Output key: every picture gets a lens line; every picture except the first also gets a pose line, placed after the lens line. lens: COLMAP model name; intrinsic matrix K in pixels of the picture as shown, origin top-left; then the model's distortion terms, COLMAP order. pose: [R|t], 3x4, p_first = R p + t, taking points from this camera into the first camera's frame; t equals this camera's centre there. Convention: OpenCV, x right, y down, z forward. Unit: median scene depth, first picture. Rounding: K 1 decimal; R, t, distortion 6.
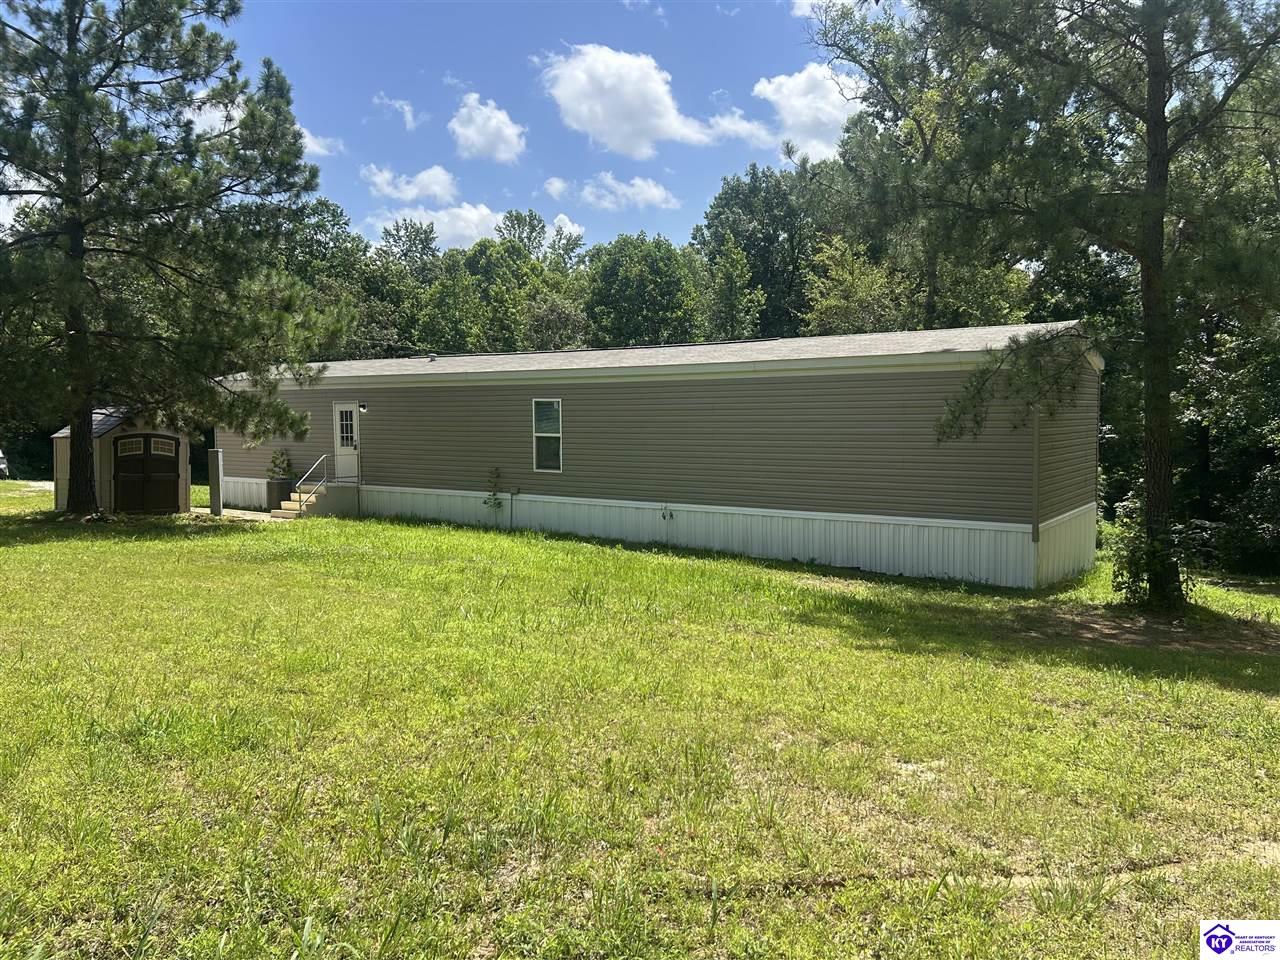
lens RADIAL K [[999.9, 0, 642.7], [0, 999.9, 460.8], [0, 0, 1]] dist [0.057391, -0.082999]
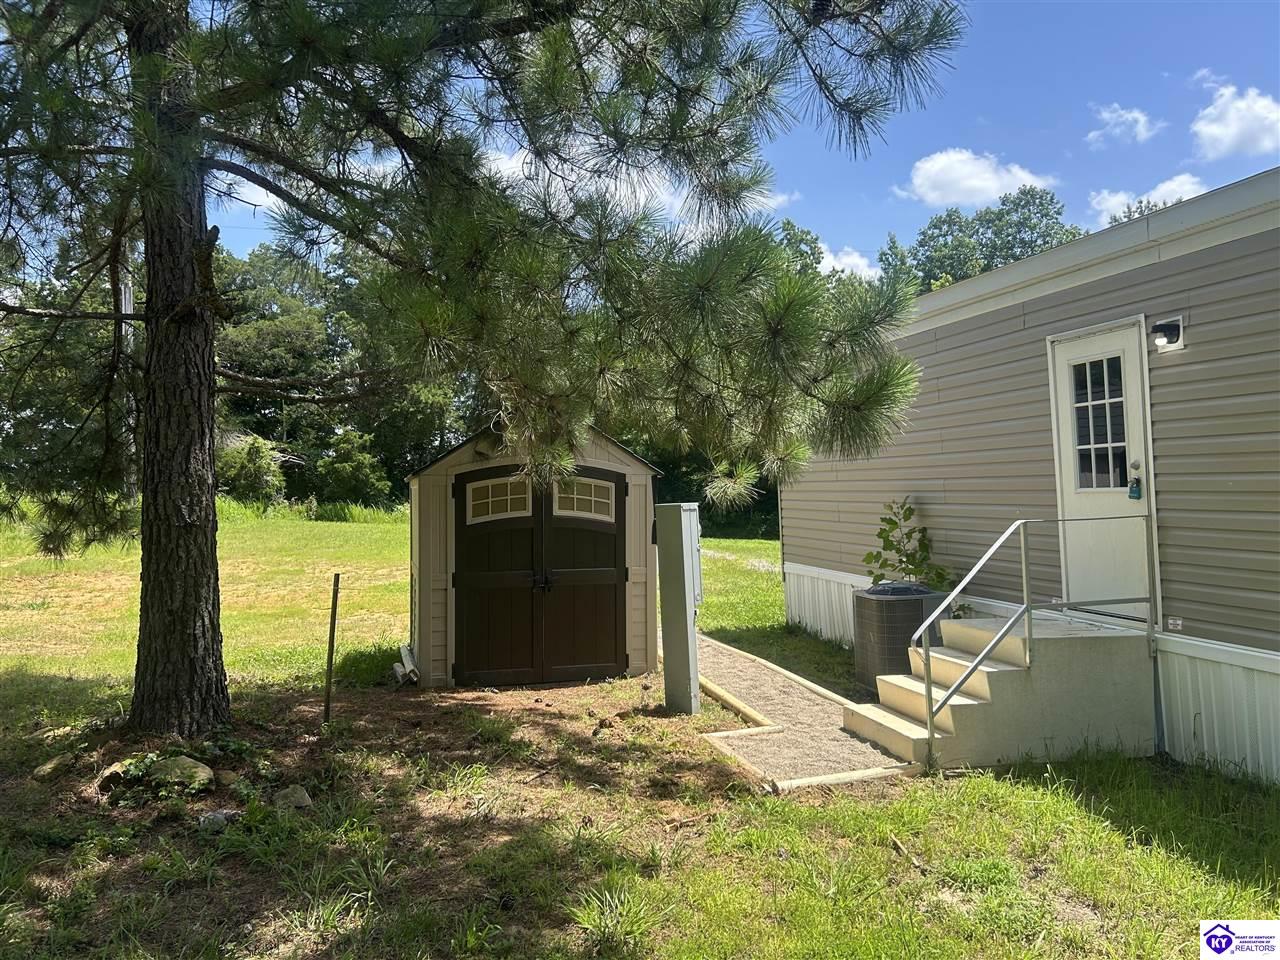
lens RADIAL K [[999.9, 0, 642.7], [0, 999.9, 460.8], [0, 0, 1]] dist [0.057391, -0.082999]
pose [[0.777500, -0.037736, -0.627750, -0.219166], [0.007579, 0.998688, -0.050648, -0.008485], [0.628837, 0.034621, 0.776766, 0.705897]]
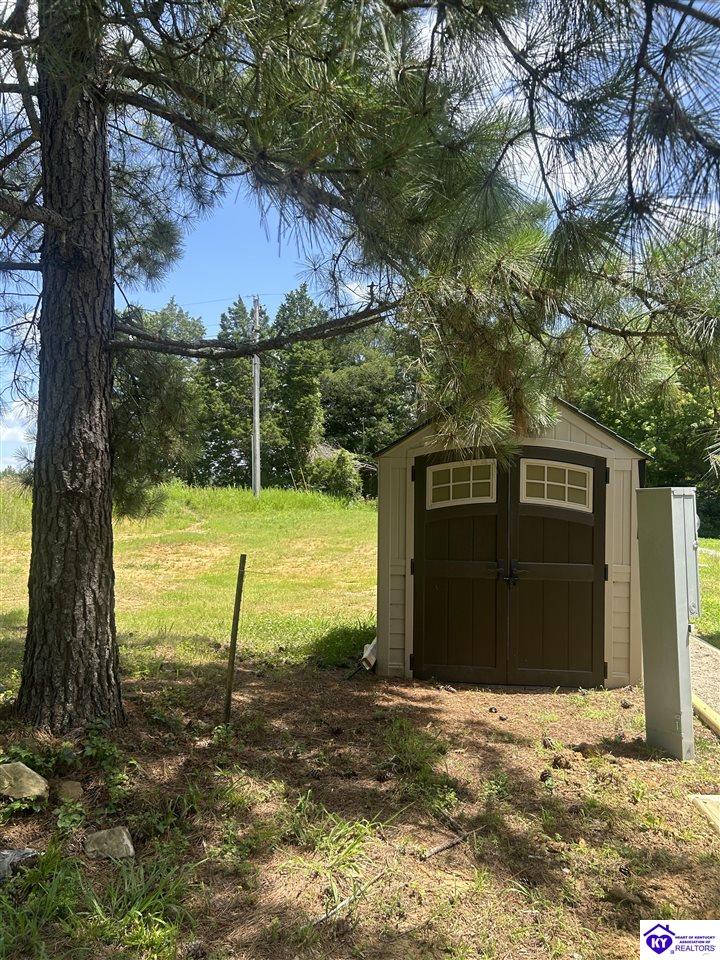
lens RADIAL K [[749.9, 0, 355.6], [0, 749.9, 484.0], [0, 0, 1]] dist [0.057391, -0.082999]
pose [[0.495867, -0.017761, -0.868217, -0.283338], [-0.021788, 0.999222, -0.032885, -0.004182], [0.868125, 0.035224, 0.495094, 0.796578]]
